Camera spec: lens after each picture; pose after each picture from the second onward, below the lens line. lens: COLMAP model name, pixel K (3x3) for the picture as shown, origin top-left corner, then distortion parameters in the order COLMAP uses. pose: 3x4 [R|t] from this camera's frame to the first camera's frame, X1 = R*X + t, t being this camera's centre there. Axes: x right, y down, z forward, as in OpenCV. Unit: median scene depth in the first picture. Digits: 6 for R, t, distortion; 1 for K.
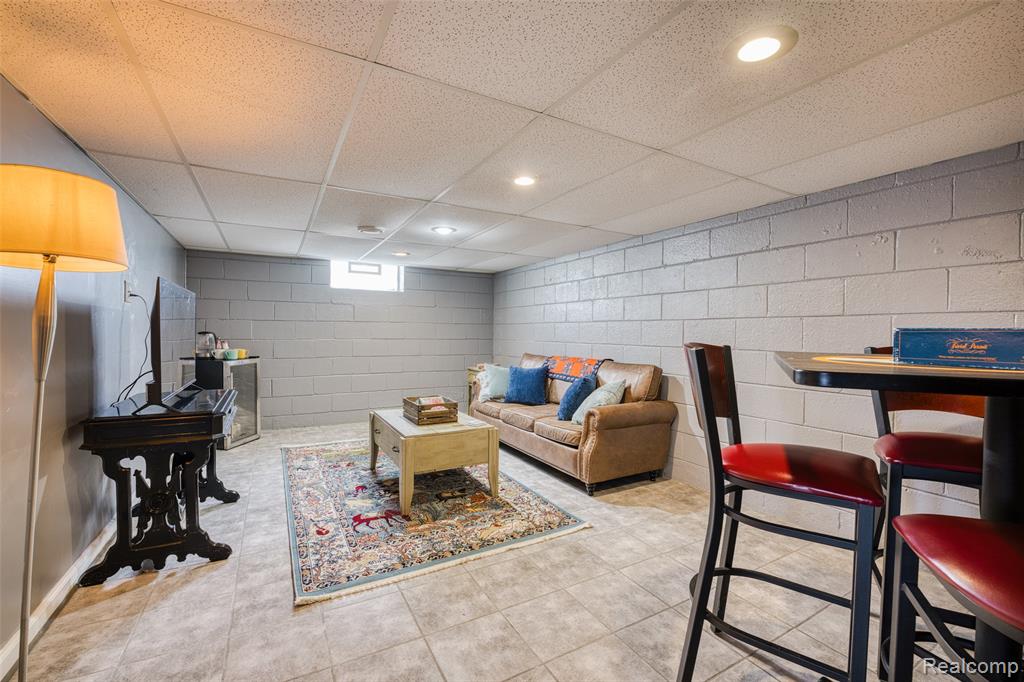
lens RADIAL K [[415.5, 0, 510.0], [0, 415.5, 337.8], [0, 0, 1]] dist [-0.023336, 0.001222]
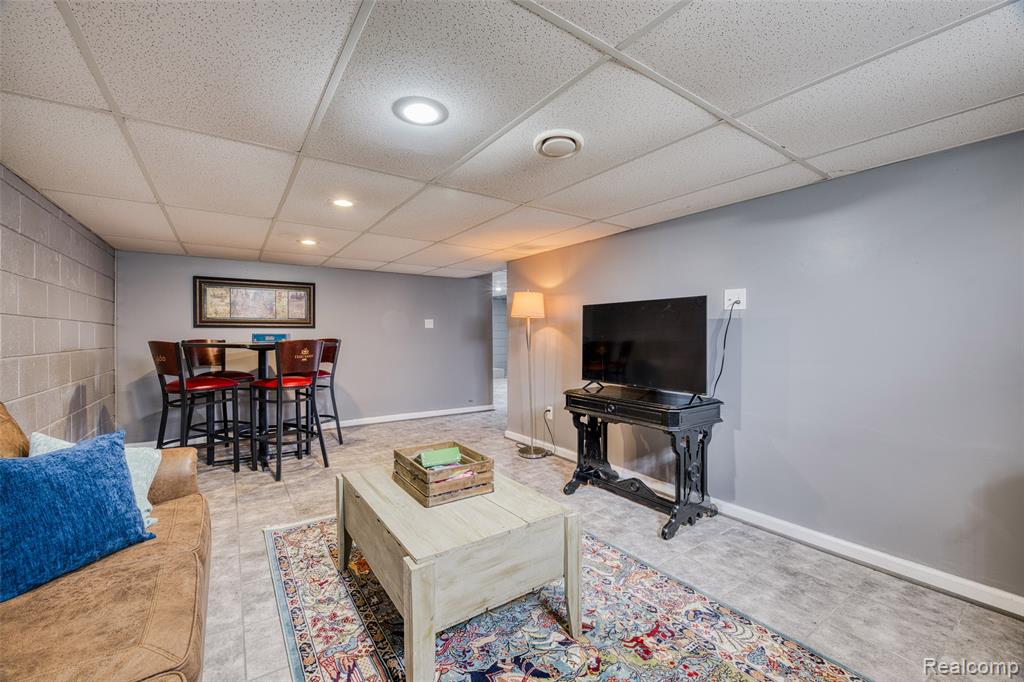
lens RADIAL K [[415.5, 0, 511.4], [0, 415.5, 337.1], [0, 0, 1]] dist [-0.023336, 0.001222]
pose [[-0.995791, -0.016761, -0.090108, -0.259165], [-0.017981, 0.999757, 0.012744, -0.026491], [0.089873, 0.014310, -0.995850, 1.763644]]
